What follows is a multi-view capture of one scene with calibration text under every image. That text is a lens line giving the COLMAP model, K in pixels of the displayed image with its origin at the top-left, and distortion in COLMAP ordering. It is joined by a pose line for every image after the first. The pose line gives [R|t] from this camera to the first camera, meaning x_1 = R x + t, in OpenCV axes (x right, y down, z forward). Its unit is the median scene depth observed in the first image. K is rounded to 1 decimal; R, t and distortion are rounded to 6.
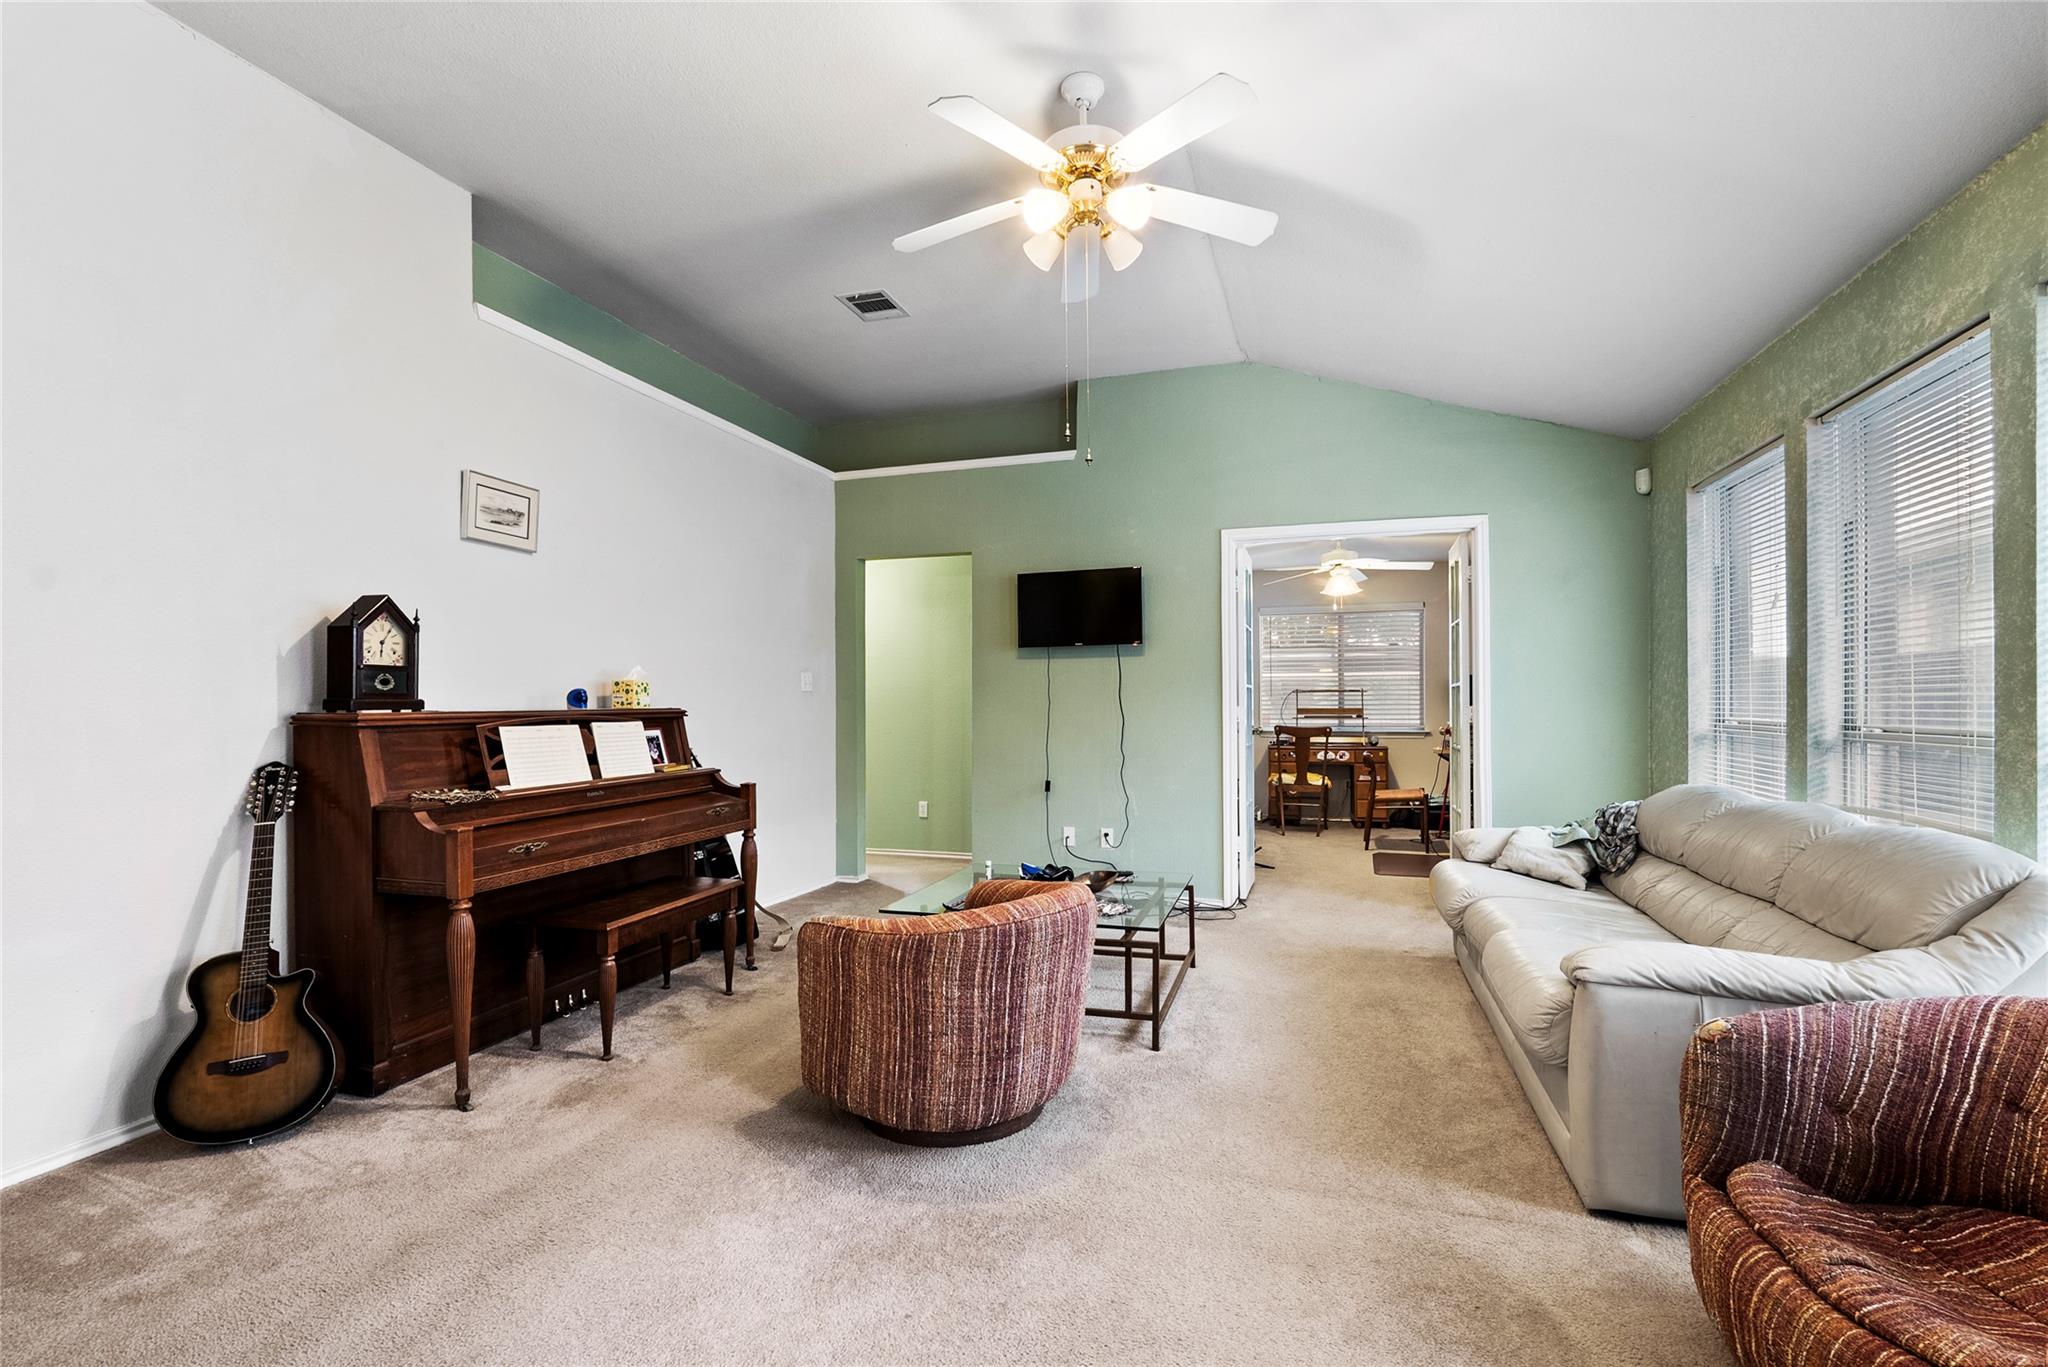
lens RADIAL K [[917.5, 0, 1025.2], [0, 917.5, 700.8], [0, 0, 1]] dist [-0.010165, 0.000546]
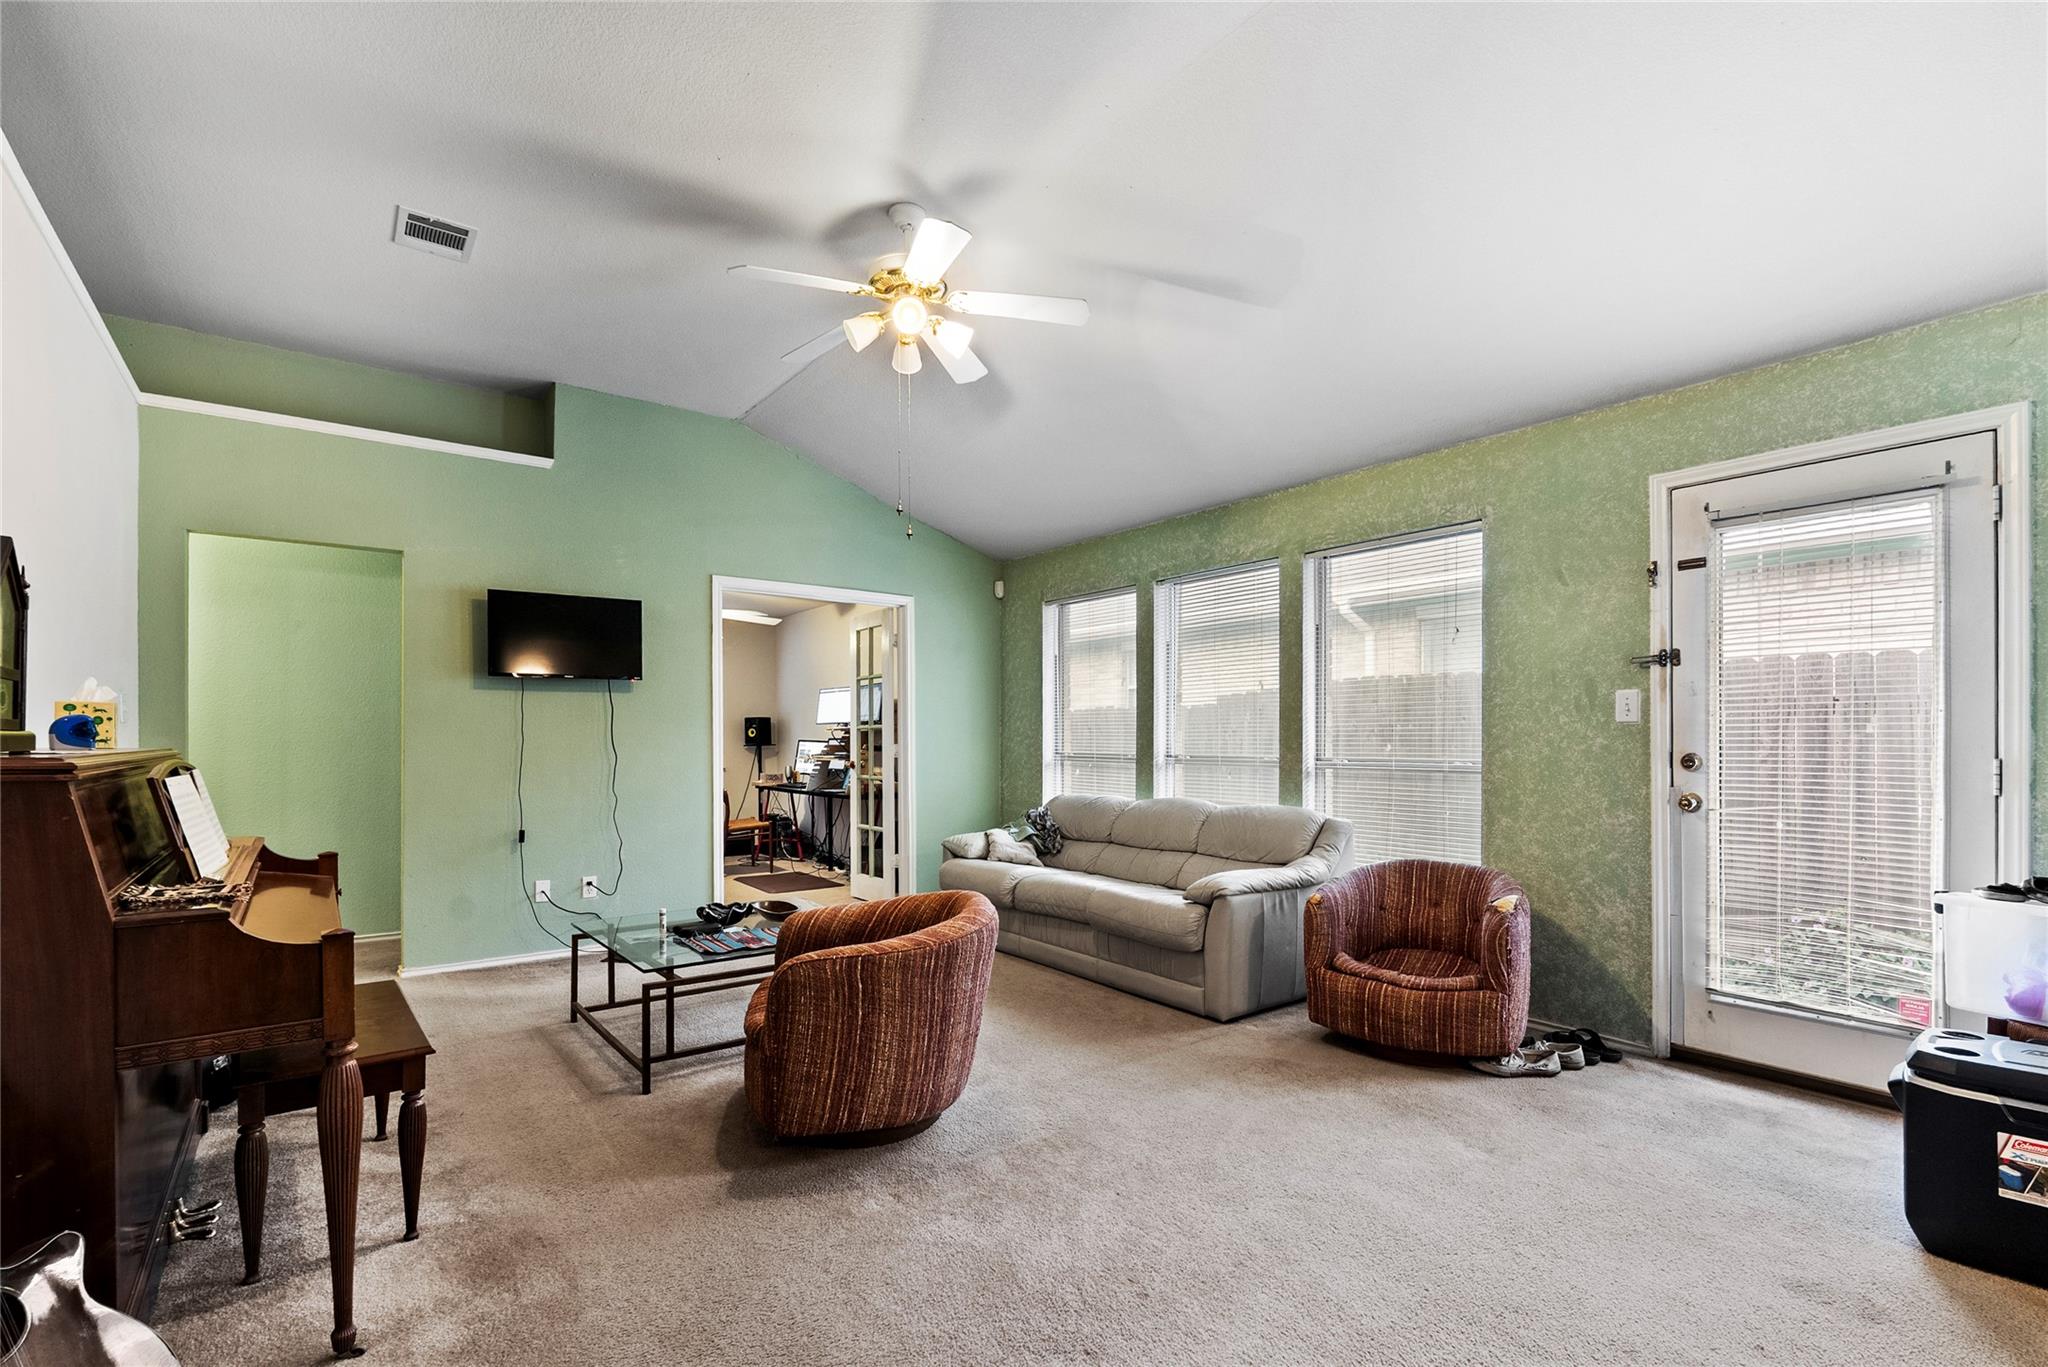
lens RADIAL K [[917.5, 0, 1038.1], [0, 917.5, 738.8], [0, 0, 1]] dist [-0.010165, 0.000546]
pose [[0.567480, 0.004329, 0.823375, -0.466769], [-0.005137, 0.999985, -0.001717, -0.000518], [-0.823371, -0.003255, 0.567494, 0.114630]]
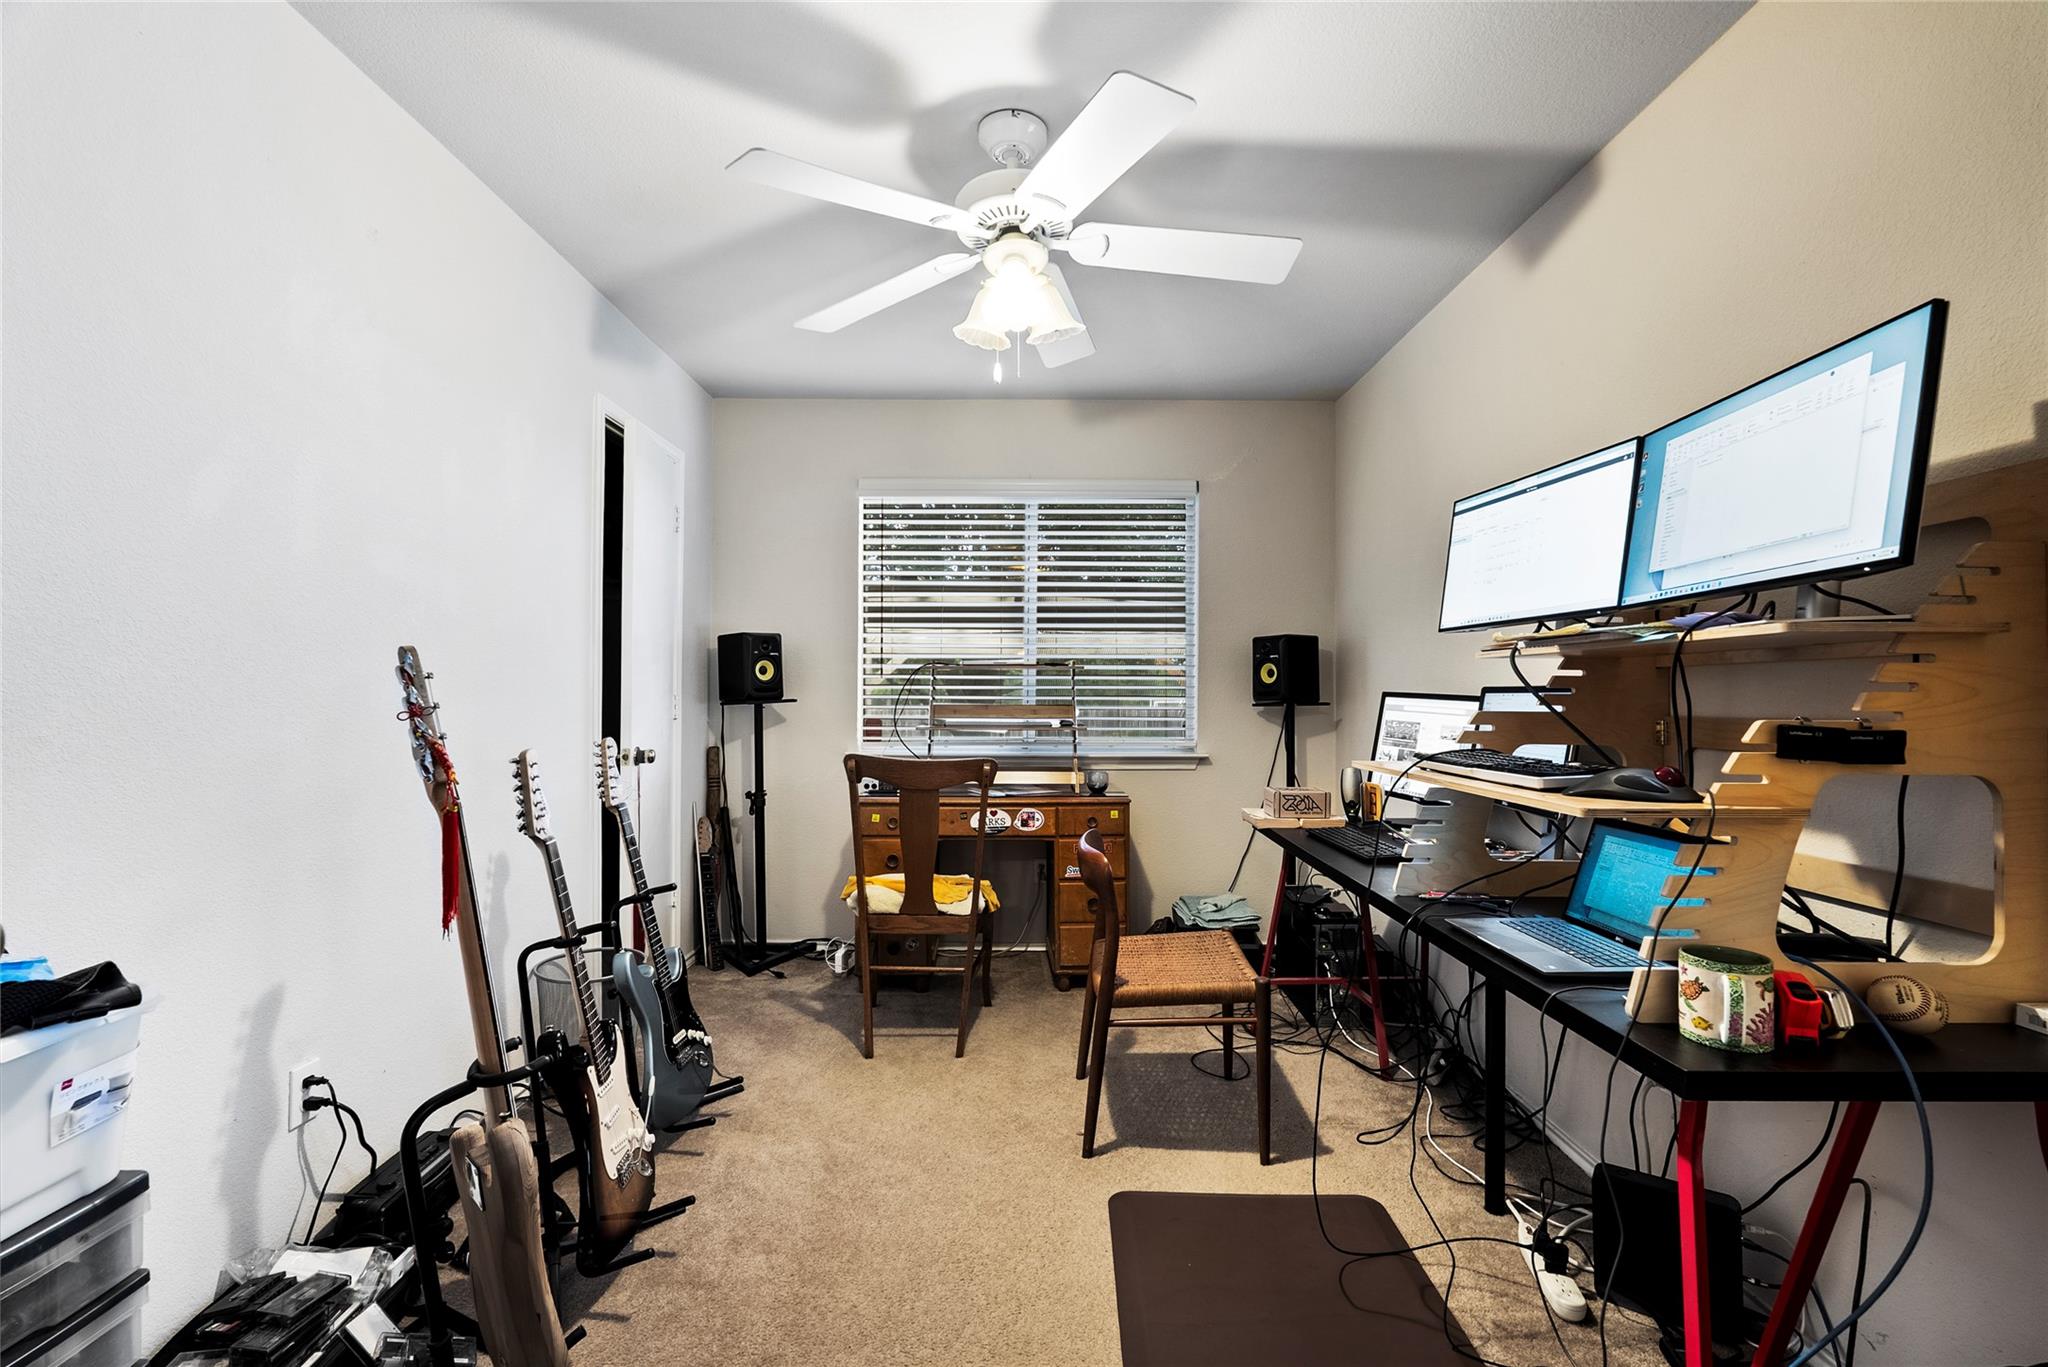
lens RADIAL K [[917.5, 0, 1029.3], [0, 917.5, 689.1], [0, 0, 1]] dist [-0.010165, 0.000546]
pose [[0.954059, 0.003532, 0.299599, 0.394210], [-0.002778, 0.999992, -0.002944, 0.002233], [-0.299607, 0.001976, 0.954061, 1.070472]]
